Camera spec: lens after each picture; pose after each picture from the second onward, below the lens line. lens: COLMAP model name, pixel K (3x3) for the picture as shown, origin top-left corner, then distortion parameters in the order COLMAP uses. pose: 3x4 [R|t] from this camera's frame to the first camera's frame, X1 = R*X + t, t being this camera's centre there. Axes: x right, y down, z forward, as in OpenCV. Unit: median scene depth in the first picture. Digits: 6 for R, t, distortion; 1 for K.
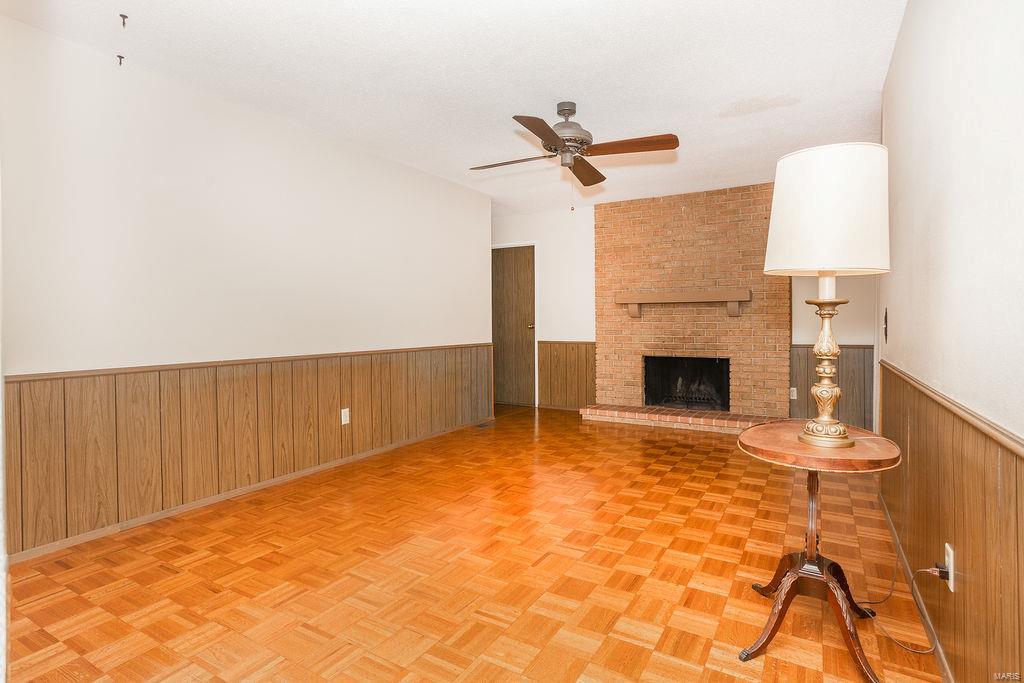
lens RADIAL K [[508.0, 0, 525.9], [0, 508.0, 340.7], [0, 0, 1]] dist [-0.002899, 0.000254]
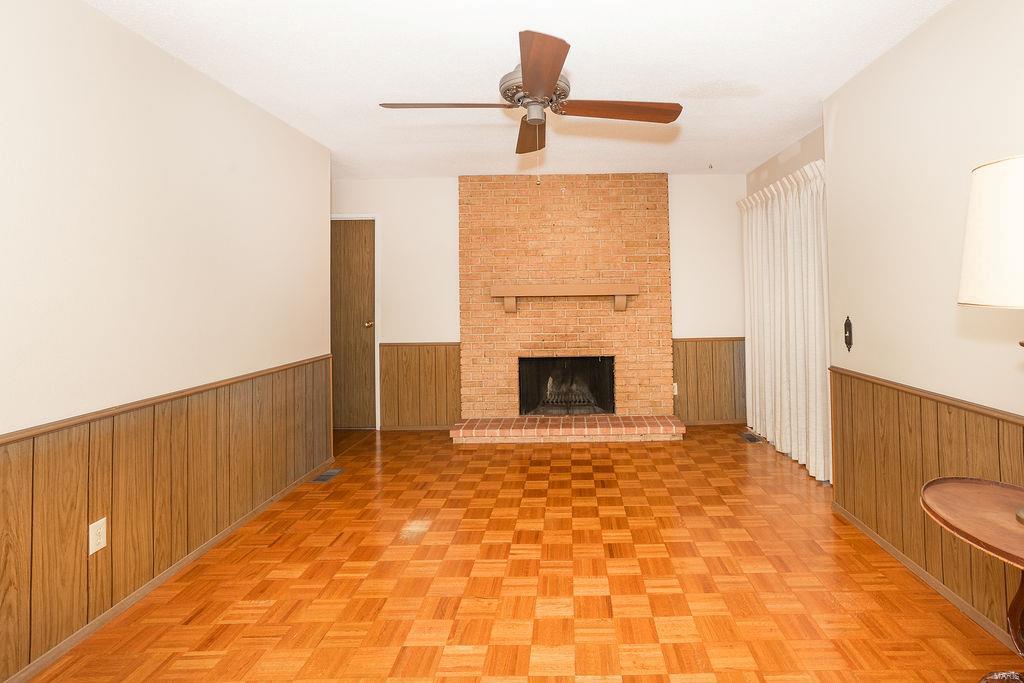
lens RADIAL K [[497.8, 0, 509.2], [0, 497.8, 281.2], [0, 0, 1]] dist [-0.013158, 0.015997]
pose [[0.874612, -0.000300, 0.484824, -0.194429], [0.026661, 0.998516, -0.047477, -0.060342], [-0.484091, 0.054450, 0.873322, 0.282732]]
